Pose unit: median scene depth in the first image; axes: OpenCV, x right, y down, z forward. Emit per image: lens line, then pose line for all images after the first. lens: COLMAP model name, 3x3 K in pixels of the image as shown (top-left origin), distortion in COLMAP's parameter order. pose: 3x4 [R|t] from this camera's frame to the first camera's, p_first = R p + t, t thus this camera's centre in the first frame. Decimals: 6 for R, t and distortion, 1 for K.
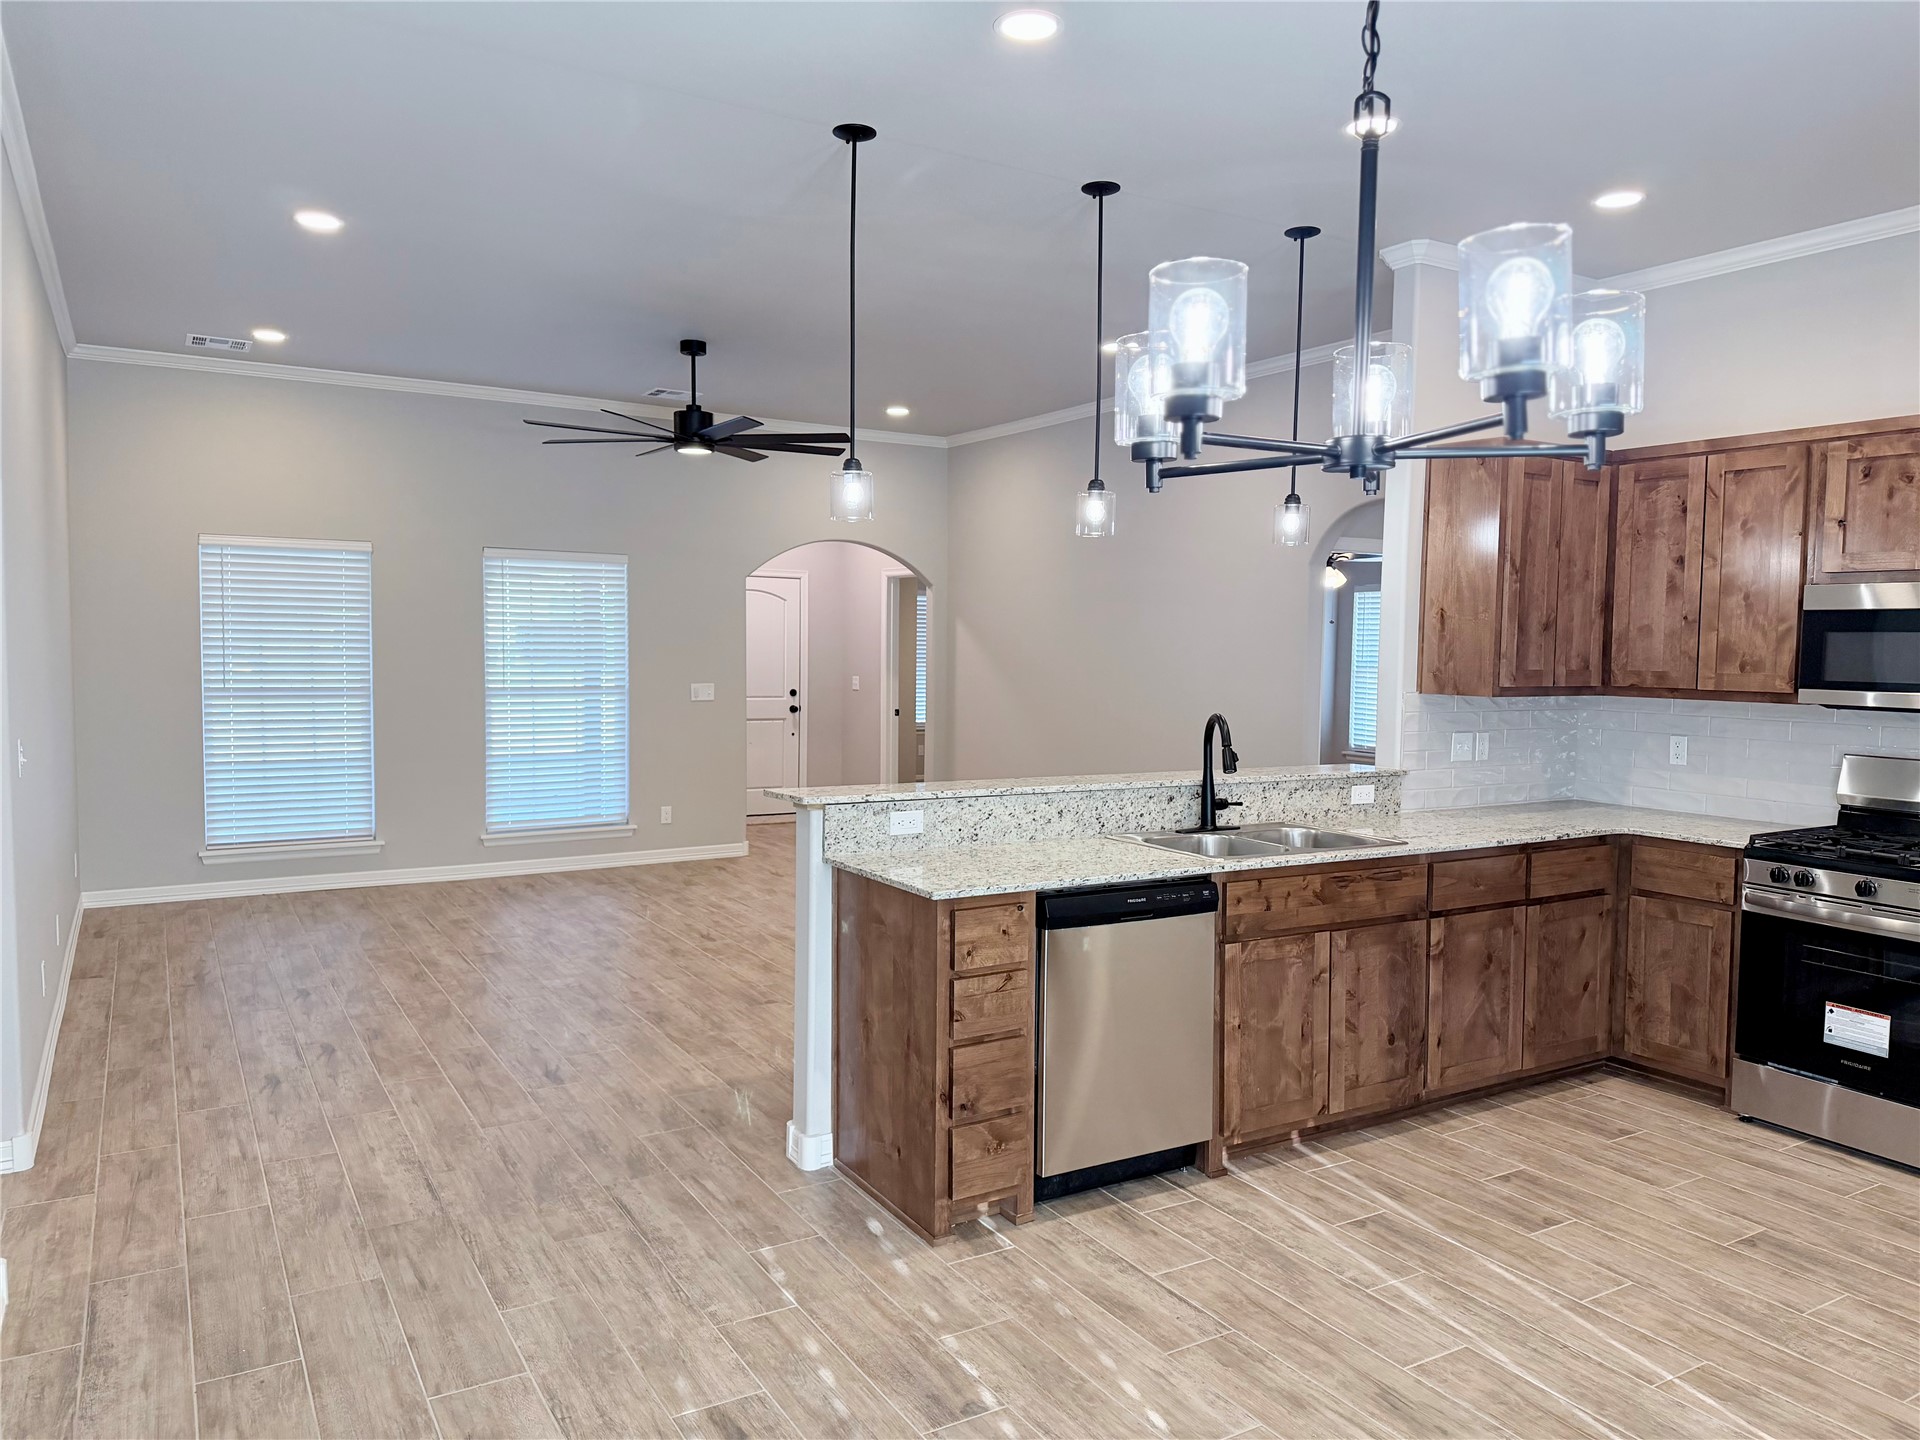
lens RADIAL K [[1339.5, 0, 969.4], [0, 1339.5, 713.0], [0, 0, 1]] dist [0.078144, -0.106628]
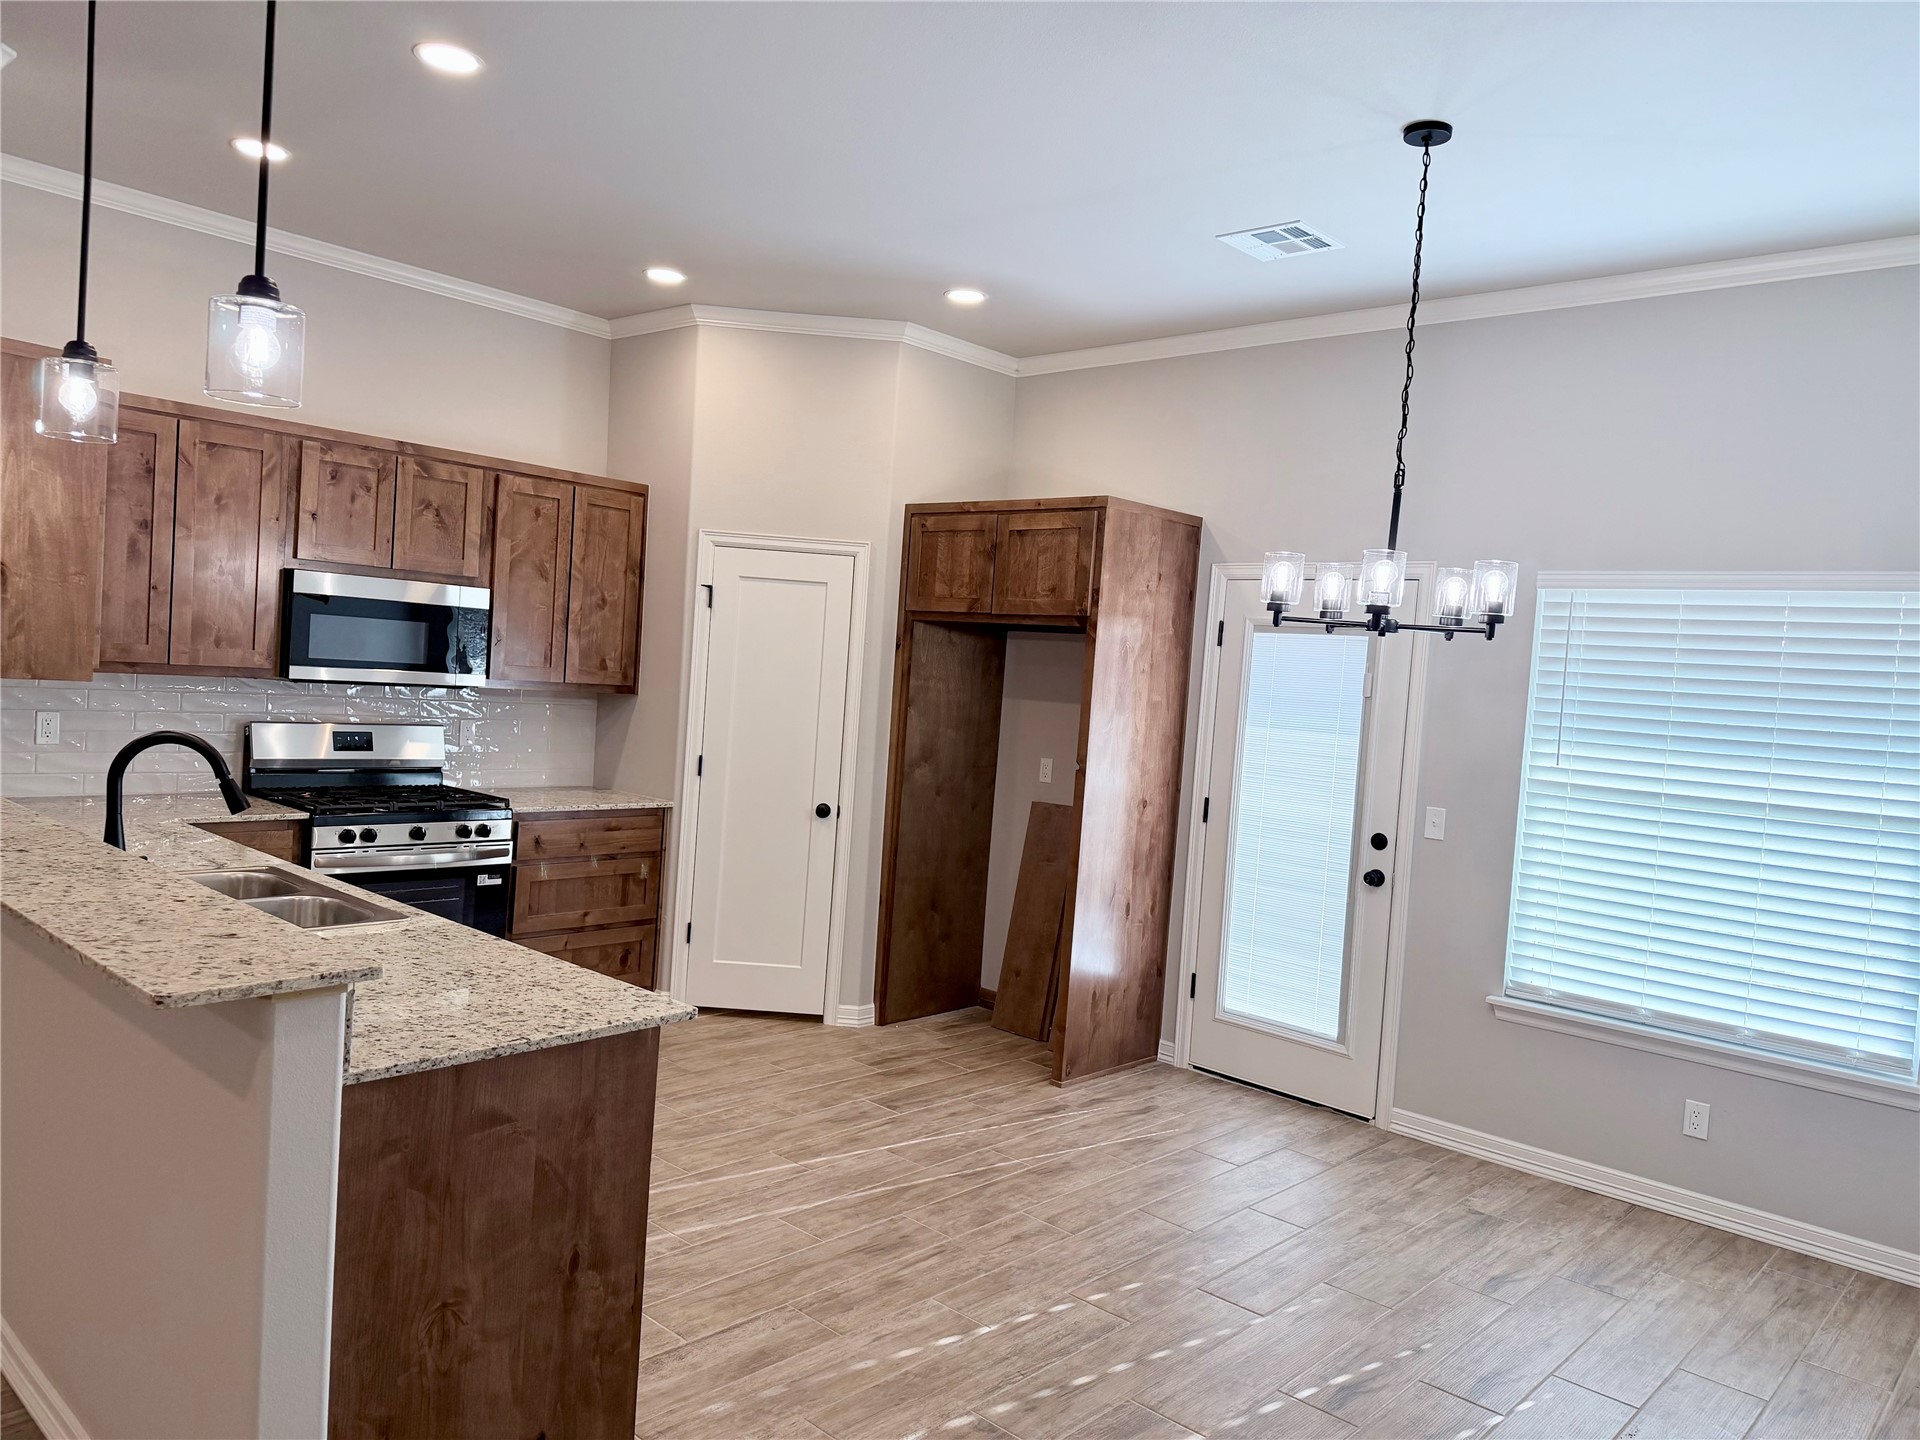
lens RADIAL K [[1339.5, 0, 961.3], [0, 1339.5, 722.9], [0, 0, 1]] dist [0.078144, -0.106628]
pose [[-0.283859, -0.073818, 0.956021, -0.567909], [-0.022337, 0.997271, 0.070371, -0.059483], [-0.958606, -0.001380, -0.284733, 0.787402]]
